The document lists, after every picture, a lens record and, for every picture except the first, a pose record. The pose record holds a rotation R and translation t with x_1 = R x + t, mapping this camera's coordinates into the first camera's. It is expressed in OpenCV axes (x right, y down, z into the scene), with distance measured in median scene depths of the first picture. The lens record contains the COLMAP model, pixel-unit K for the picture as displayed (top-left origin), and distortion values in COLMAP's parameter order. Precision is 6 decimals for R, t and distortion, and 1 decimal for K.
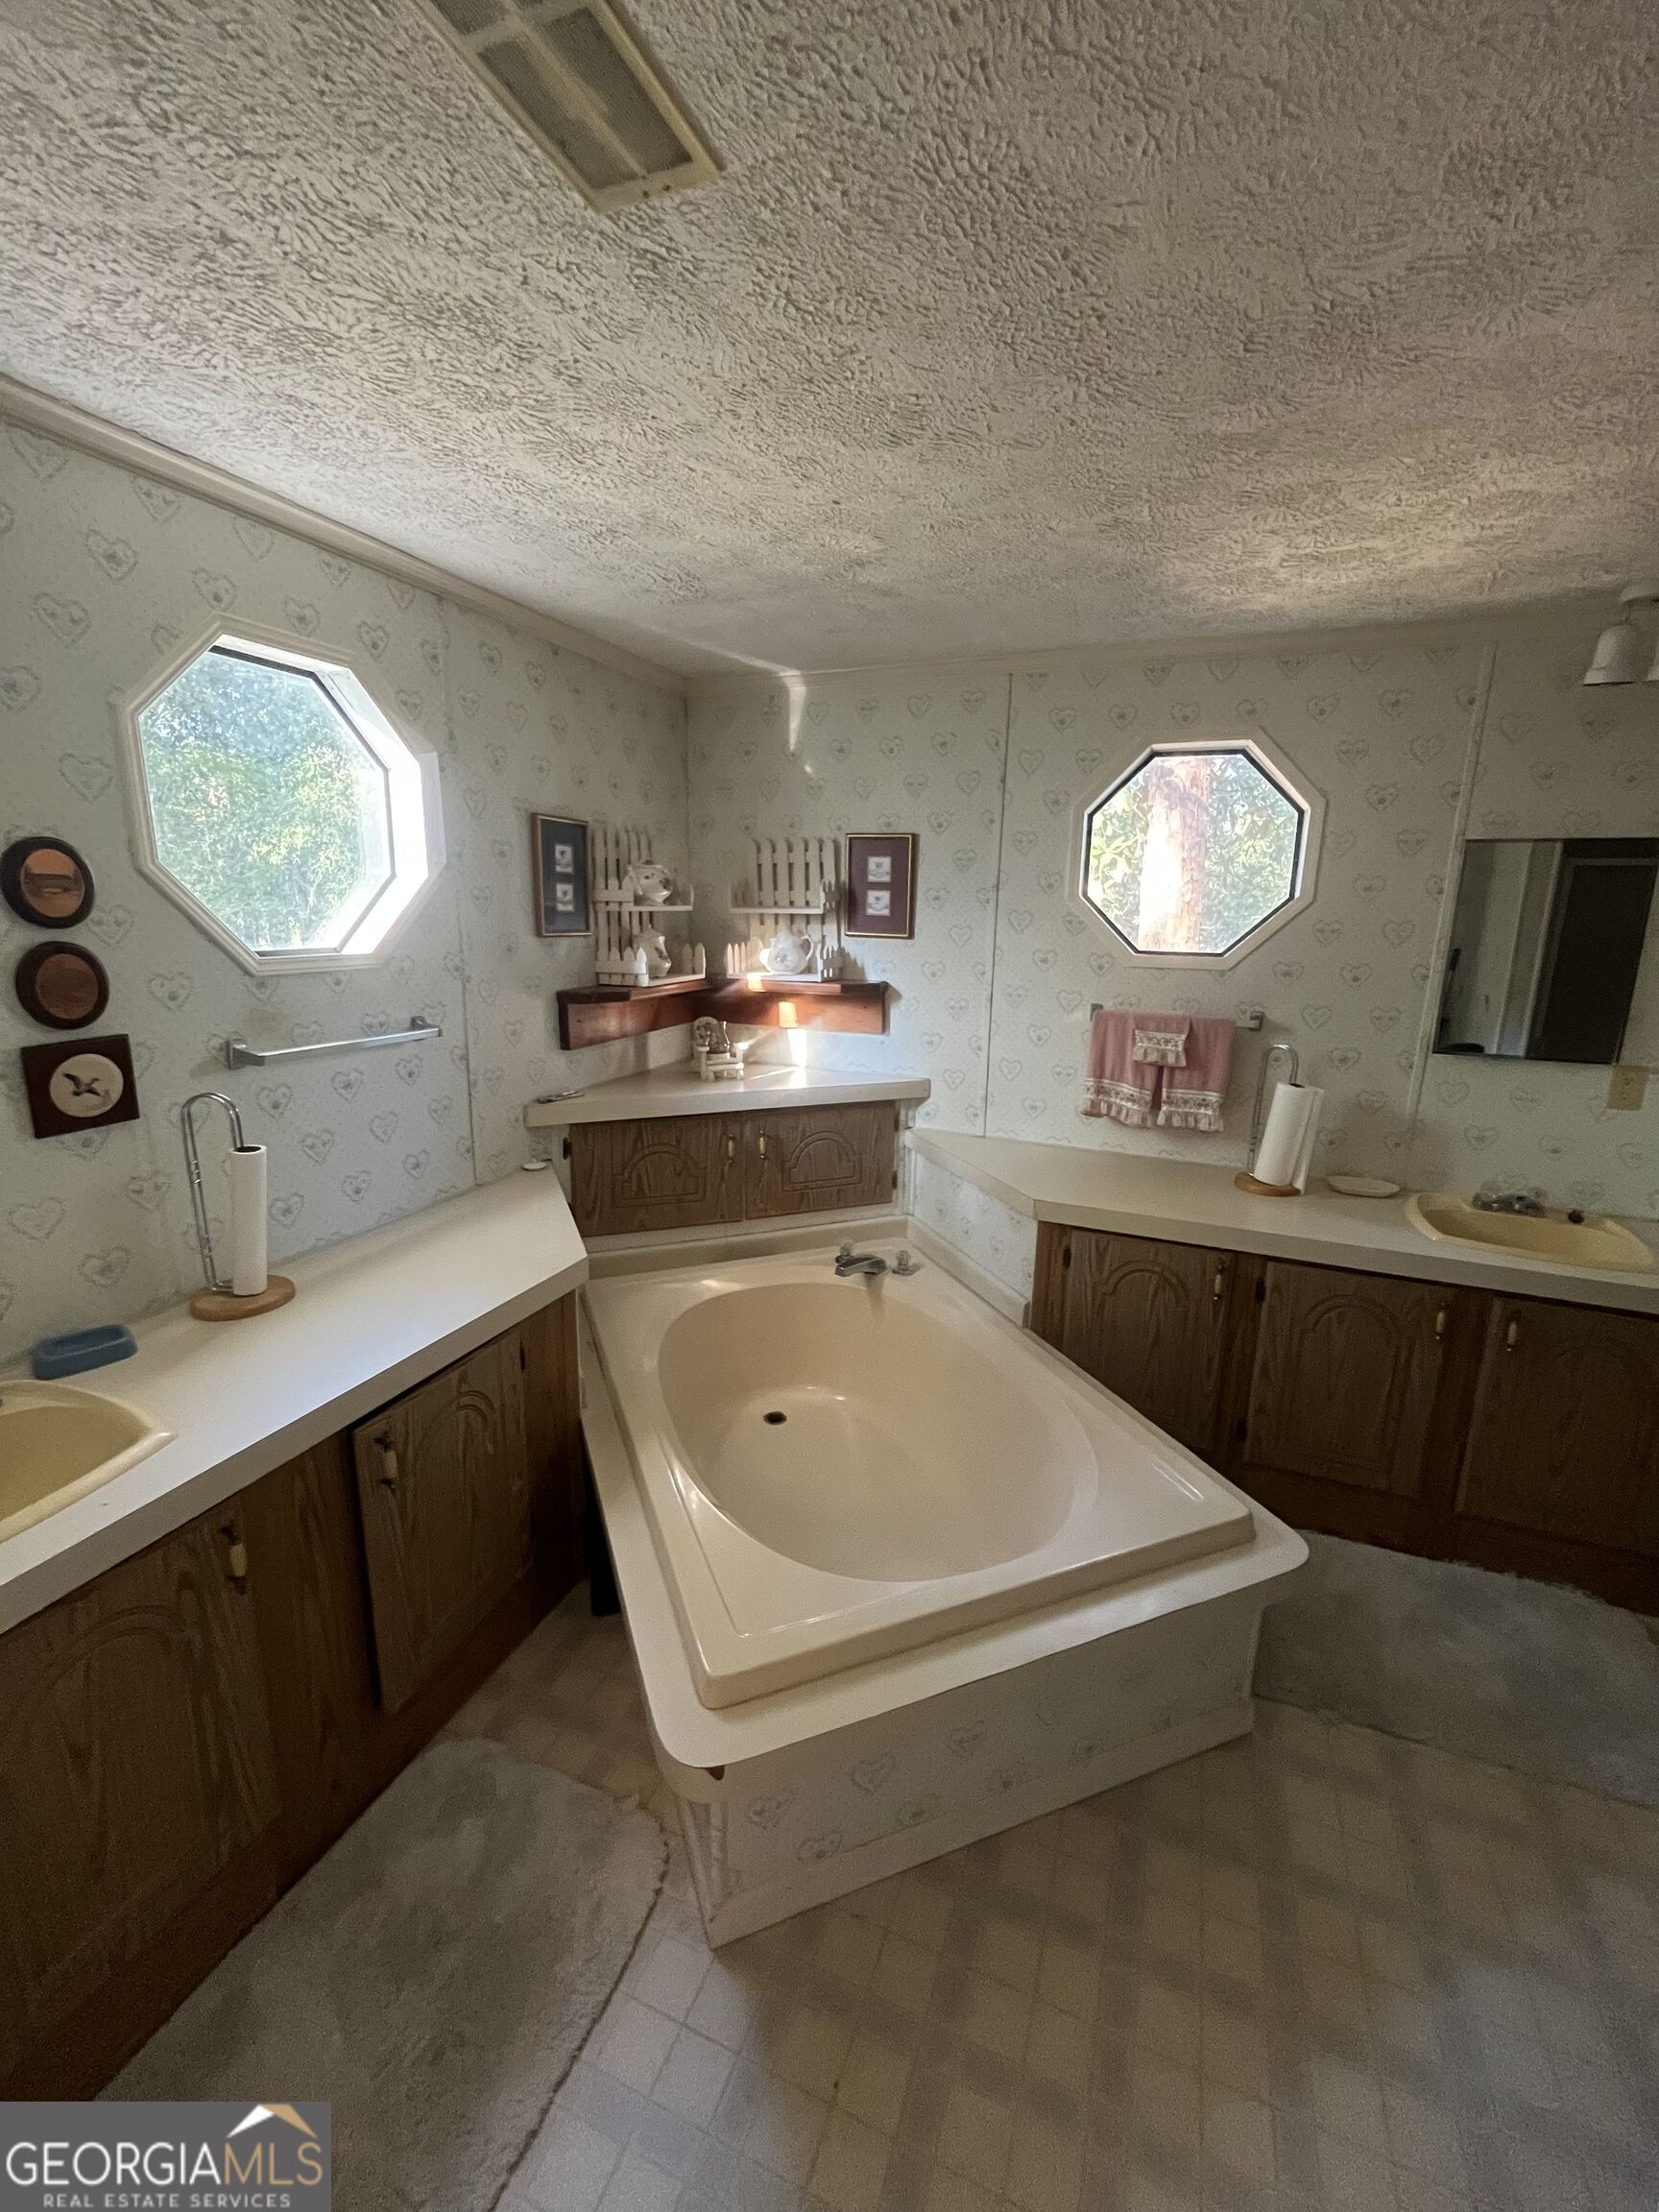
lens RADIAL K [[903.0, 0, 832.7], [0, 903.0, 1105.8], [0, 0, 1]] dist [-0.001235, 0.000284]
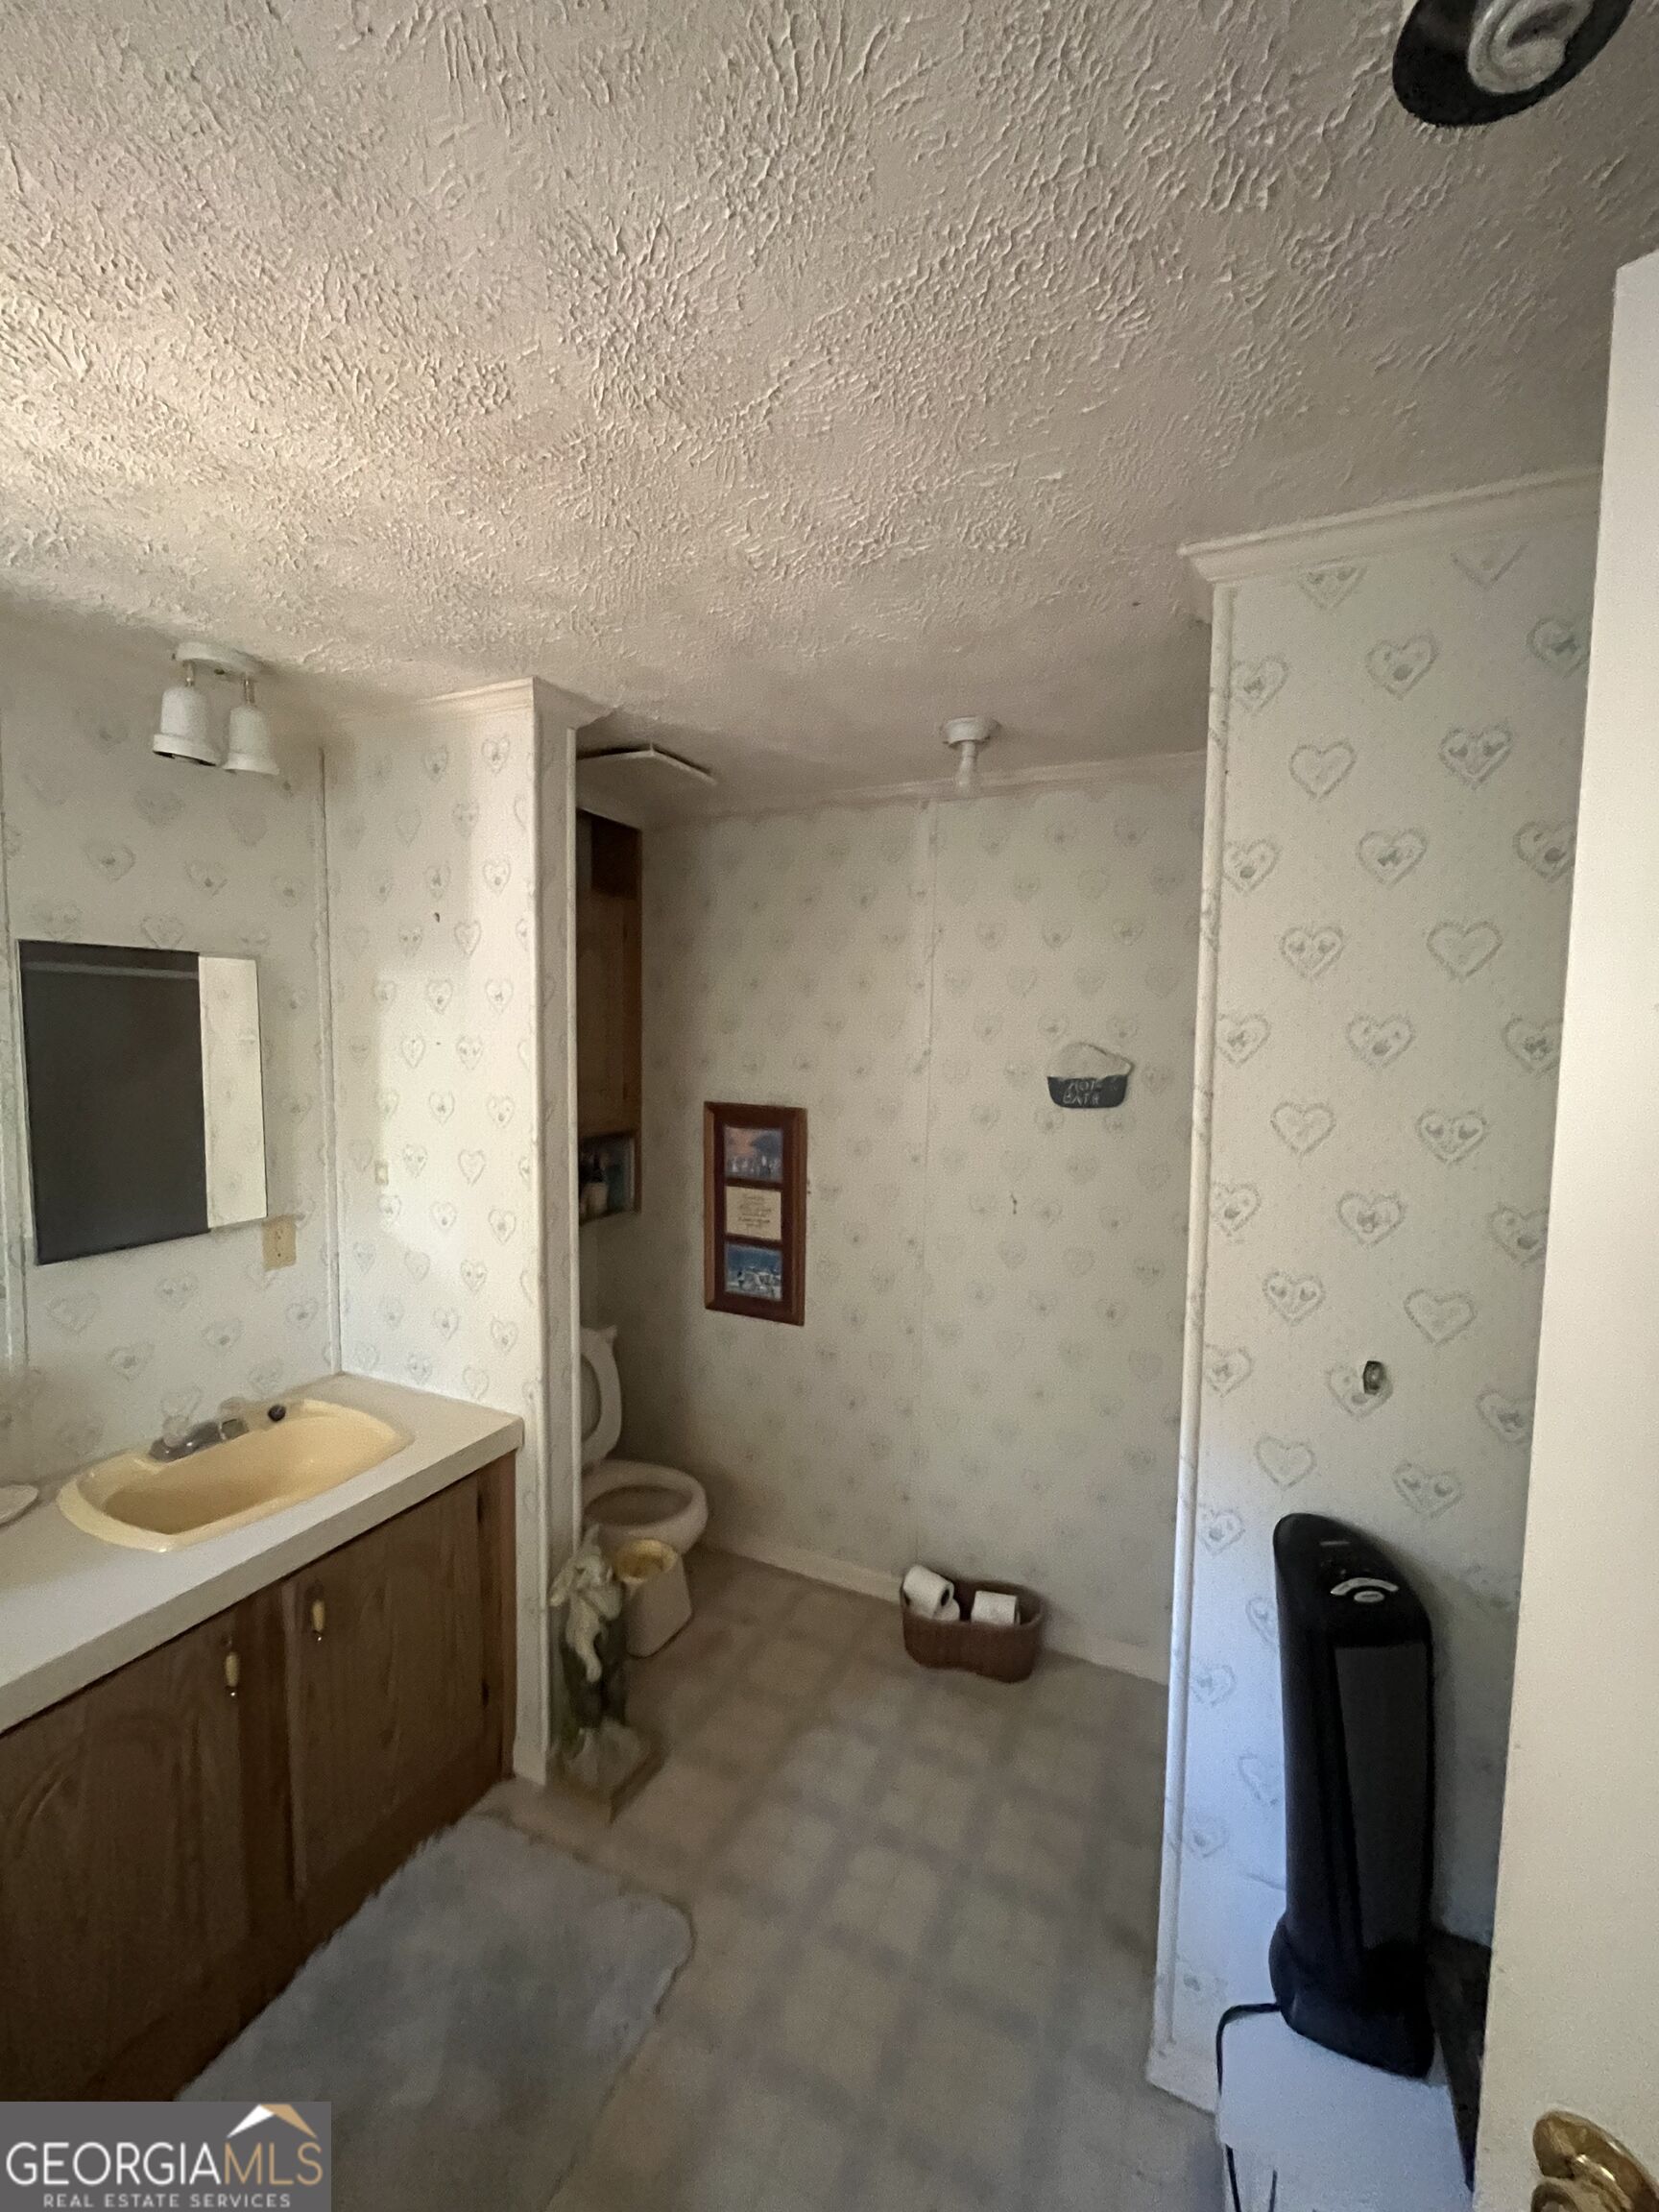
lens RADIAL K [[903.0, 0, 828.1], [0, 903.0, 1101.1], [0, 0, 1]] dist [-0.001235, 0.000284]
pose [[0.071610, -0.101221, 0.992283, 0.084165], [0.201450, 0.975804, 0.085001, -0.115286], [-0.976878, 0.193809, 0.090268, 0.381845]]
